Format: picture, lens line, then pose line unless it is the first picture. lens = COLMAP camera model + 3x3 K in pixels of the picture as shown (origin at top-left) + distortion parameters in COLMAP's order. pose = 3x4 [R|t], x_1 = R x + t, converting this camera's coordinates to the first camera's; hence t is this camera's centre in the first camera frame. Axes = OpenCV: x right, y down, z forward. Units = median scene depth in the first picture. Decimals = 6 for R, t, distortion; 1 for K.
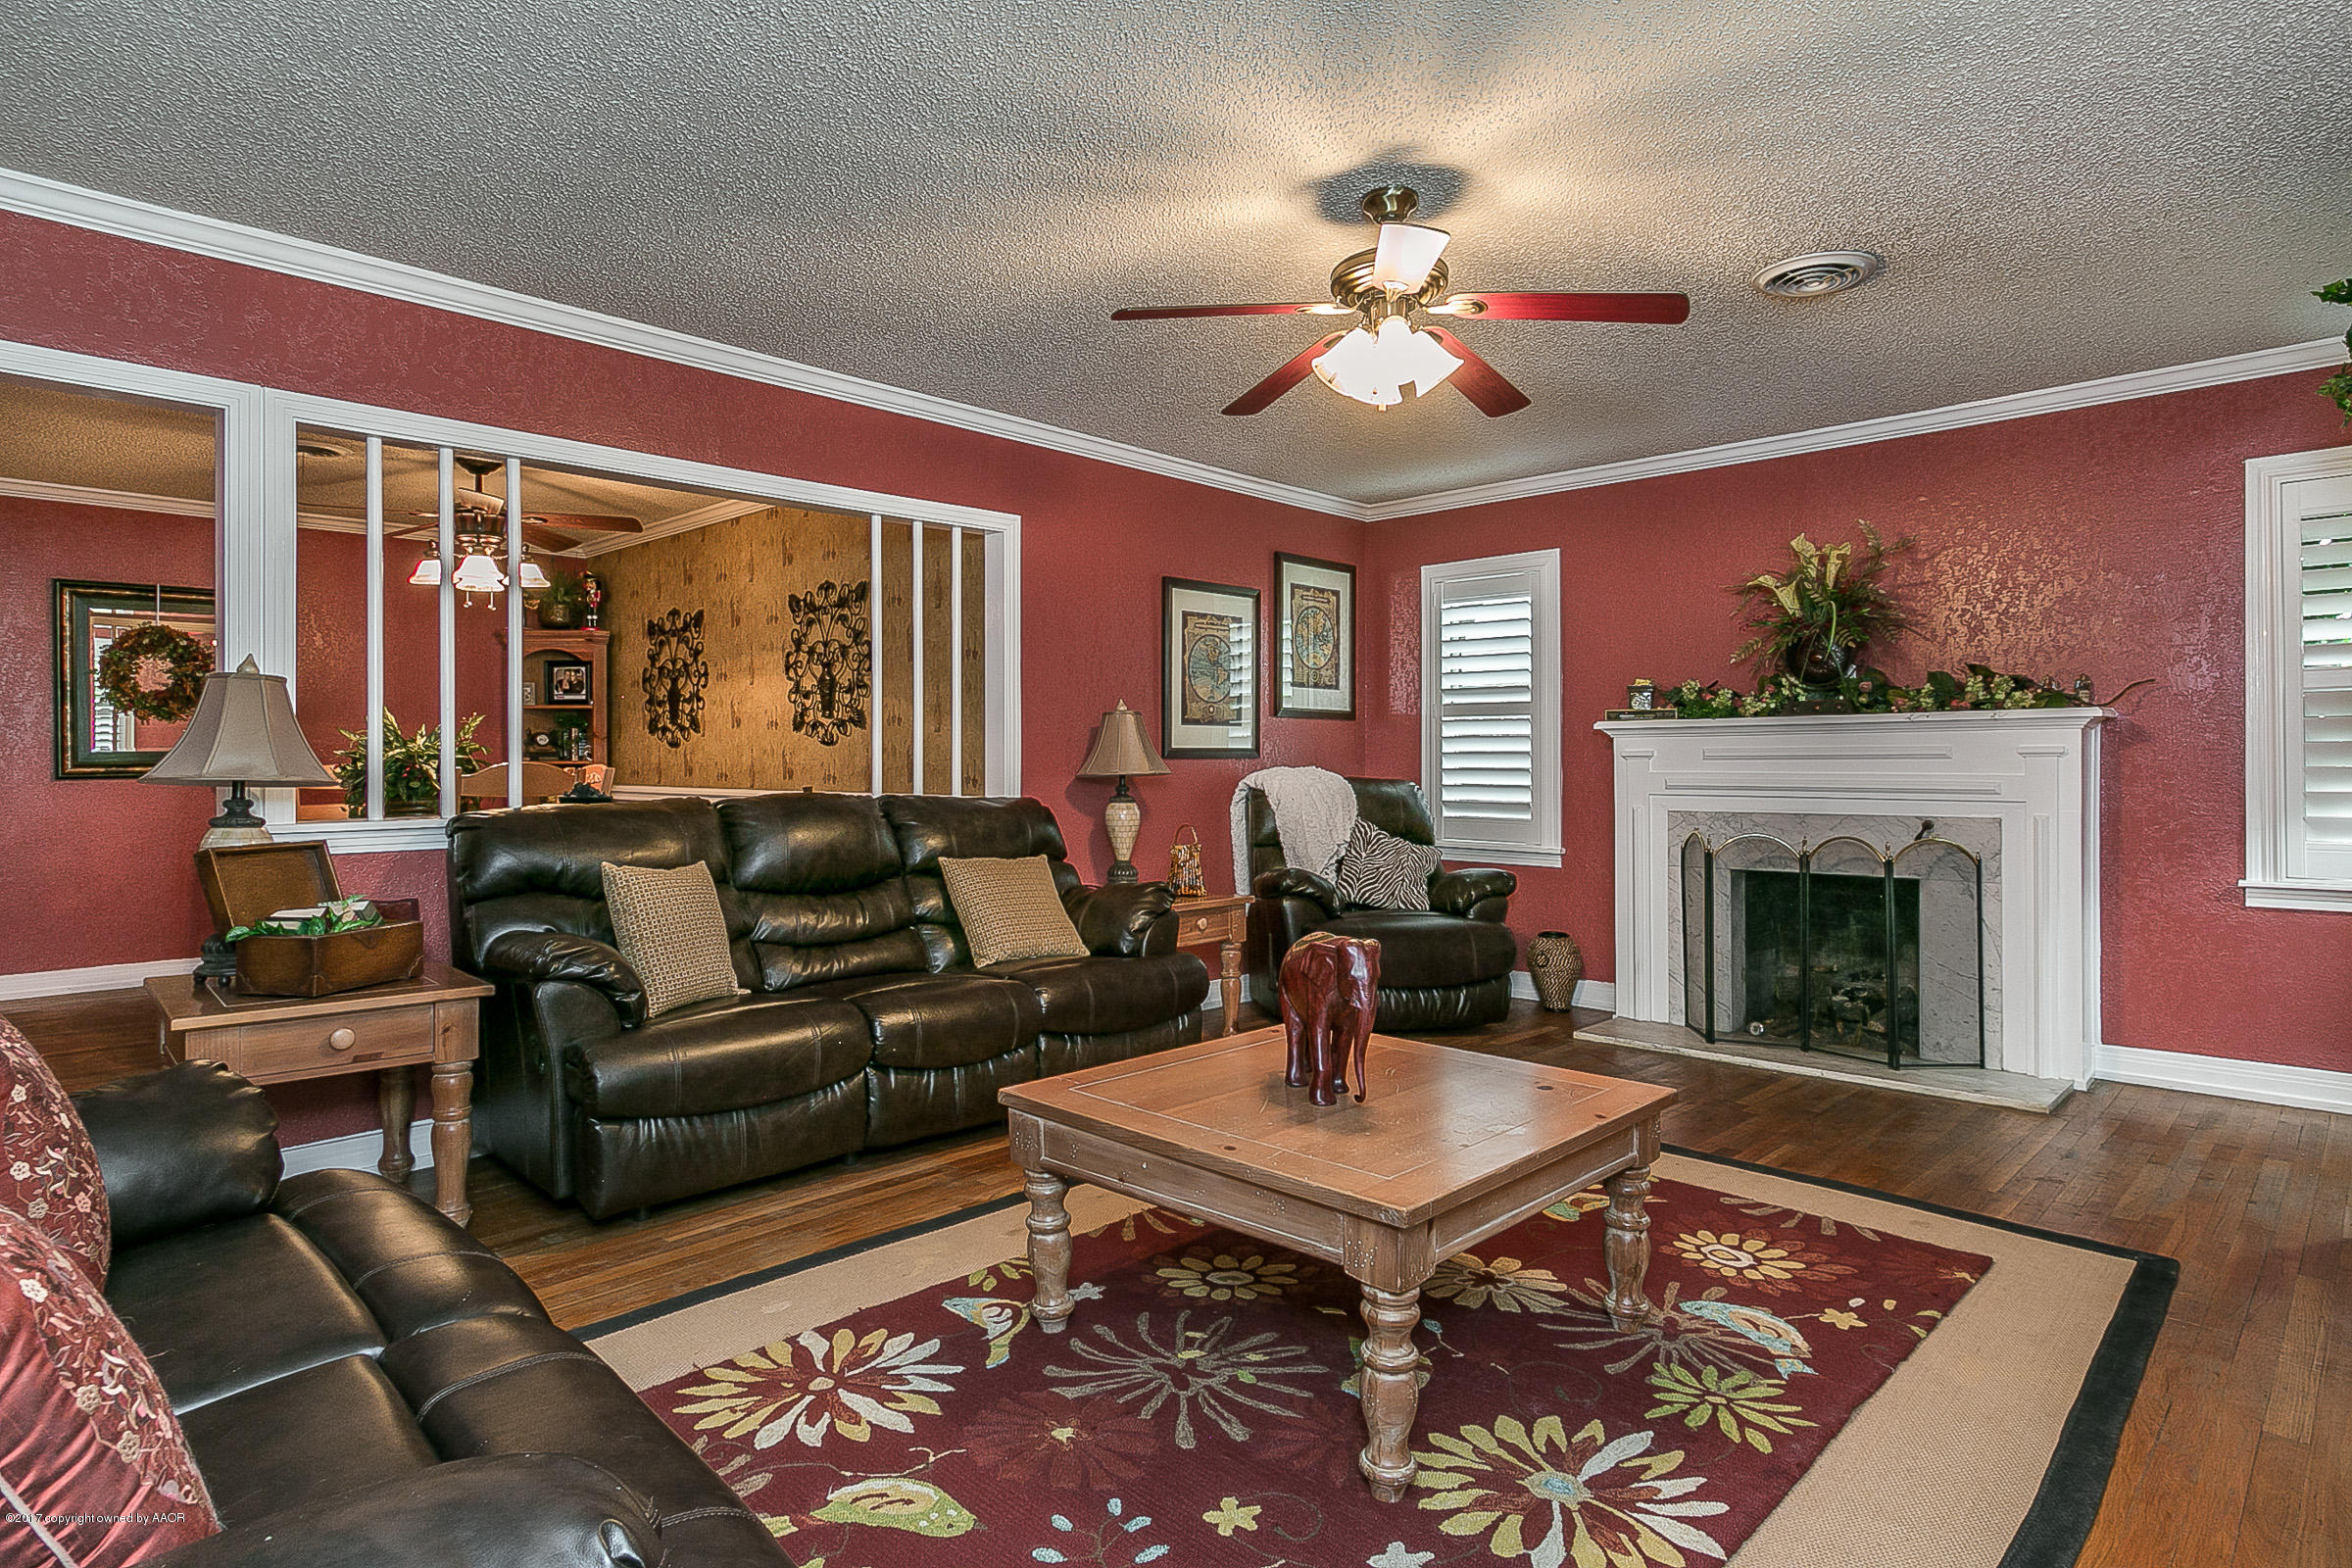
lens RADIAL K [[1264.8, 0, 1176.3], [0, 1264.8, 769.6], [0, 0, 1]] dist [0.005627, 0.001373]
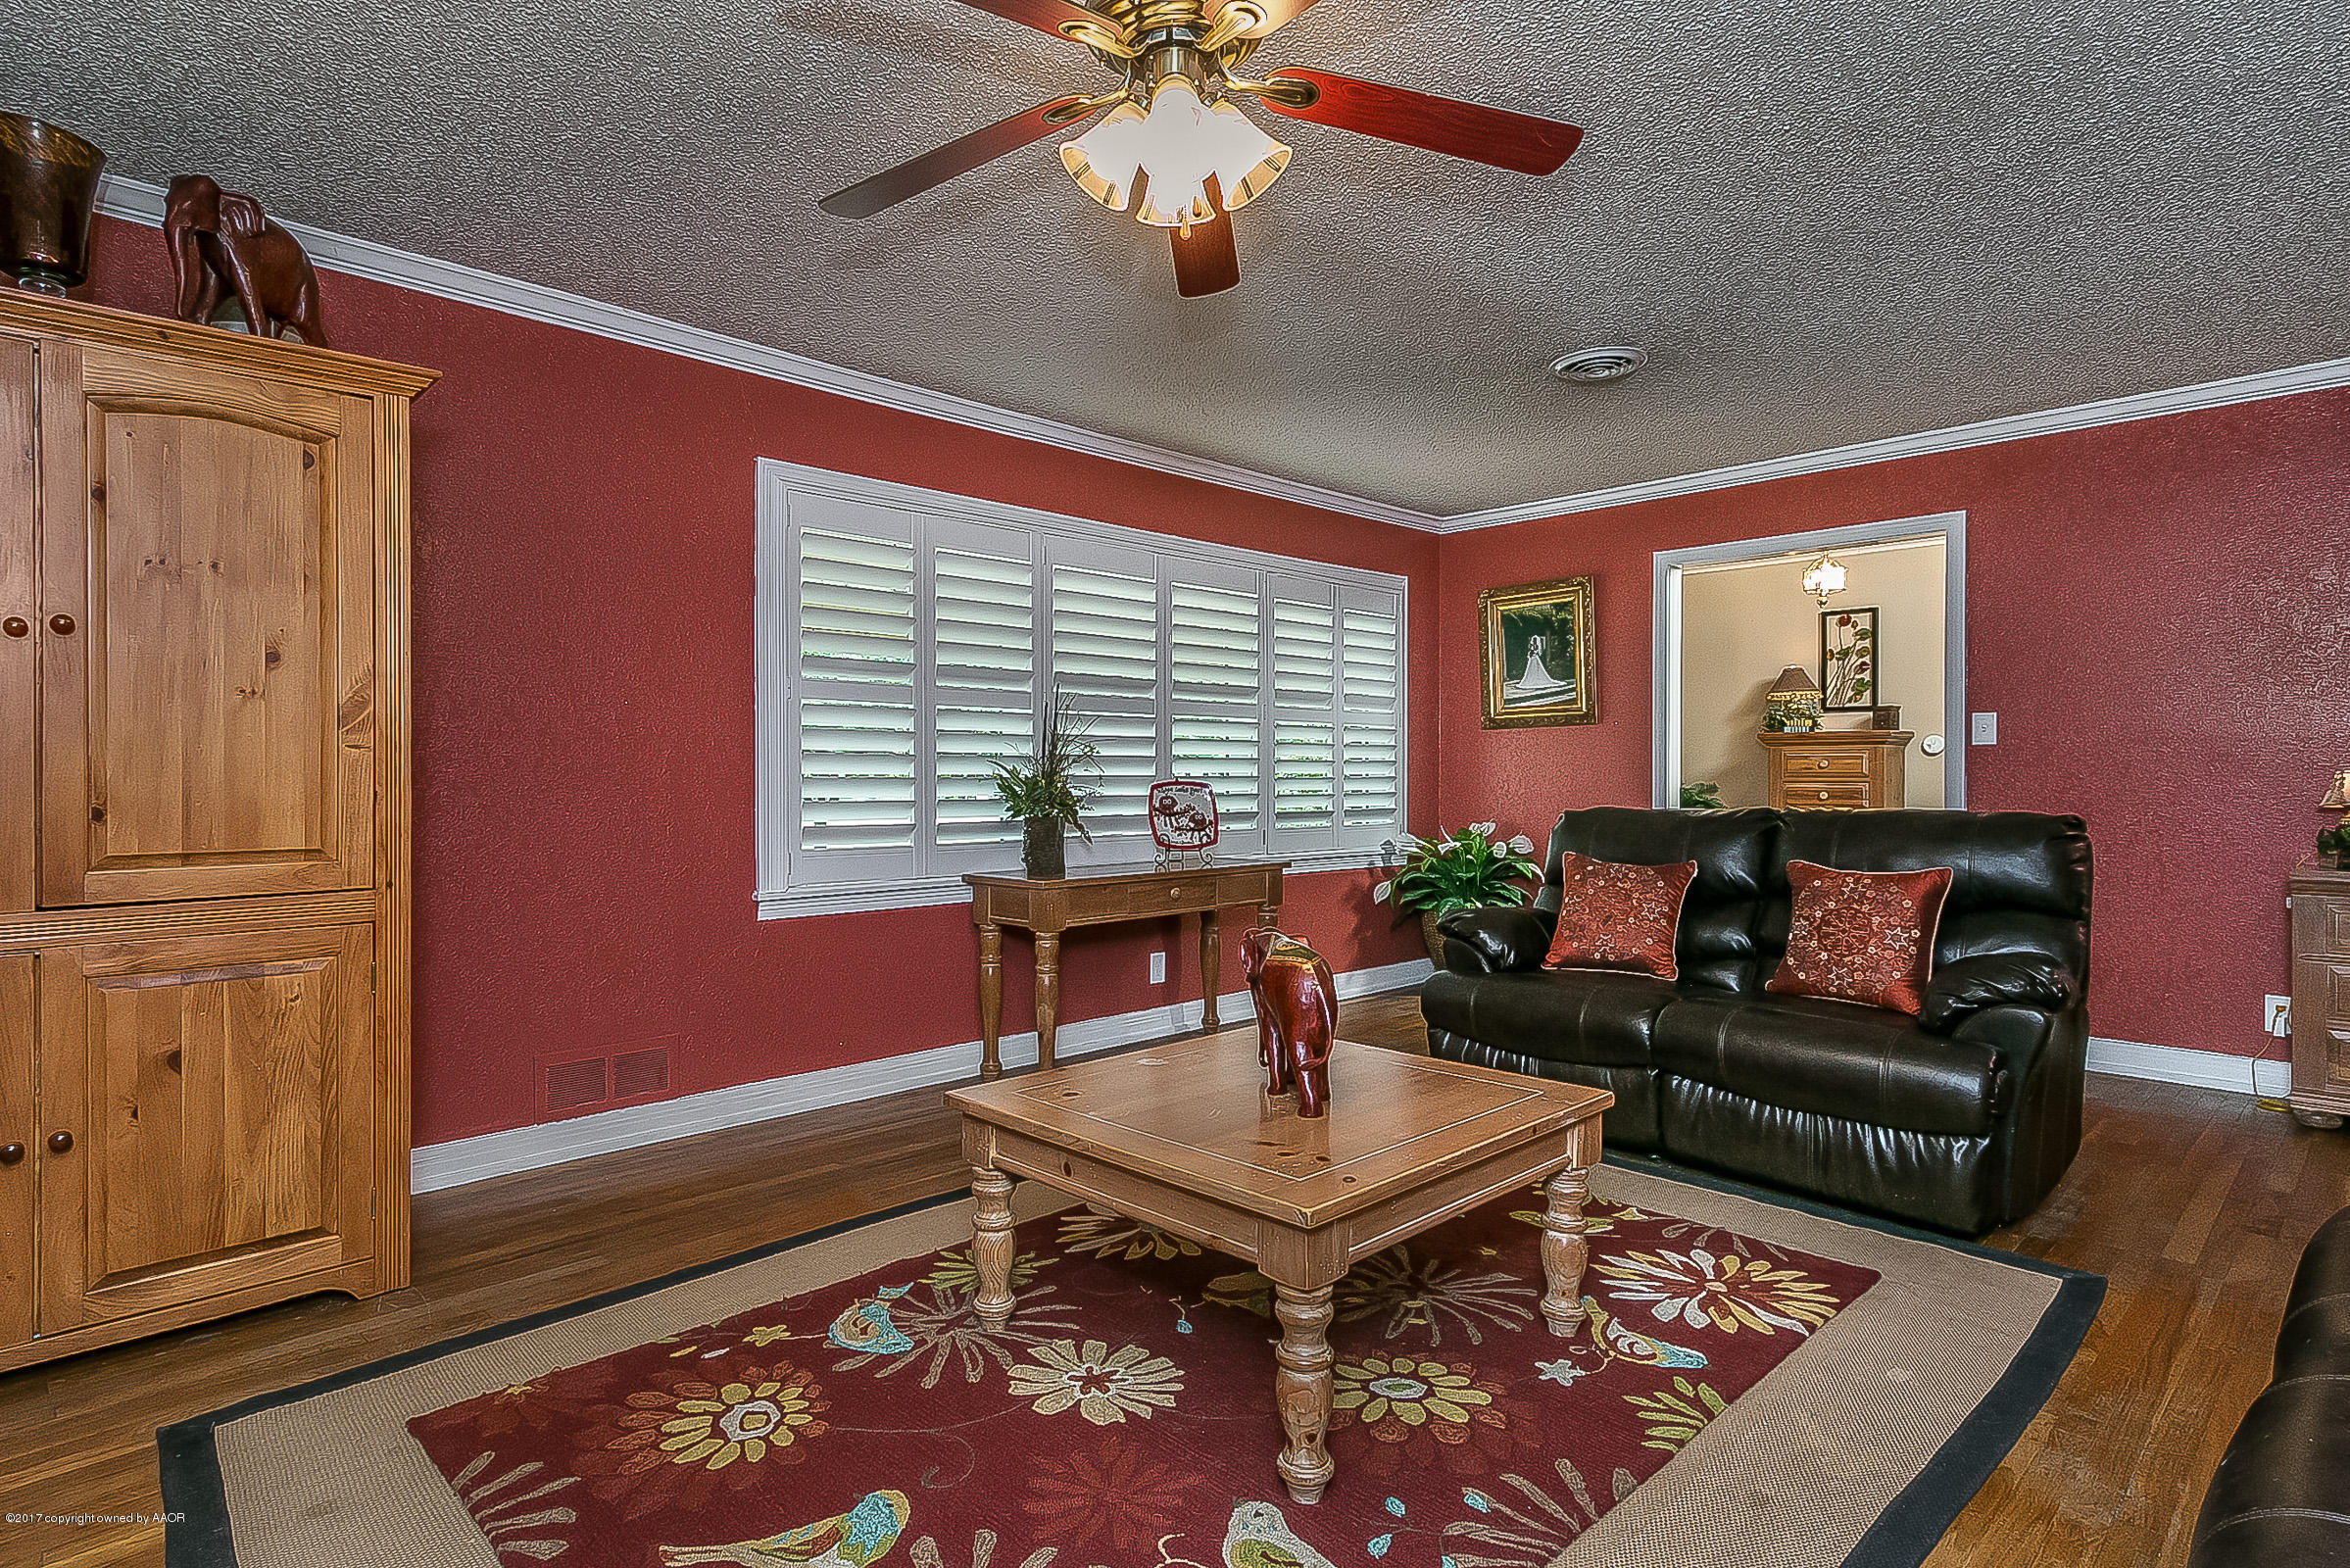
lens RADIAL K [[1263.8, 0, 1177.0], [0, 1263.8, 780.6], [0, 0, 1]] dist [0.005627, 0.001373]
pose [[-0.999769, 0.006008, 0.020619, 0.165398], [0.006230, 0.999923, 0.010709, -0.007593], [-0.020553, 0.010835, -0.999730, 1.796968]]
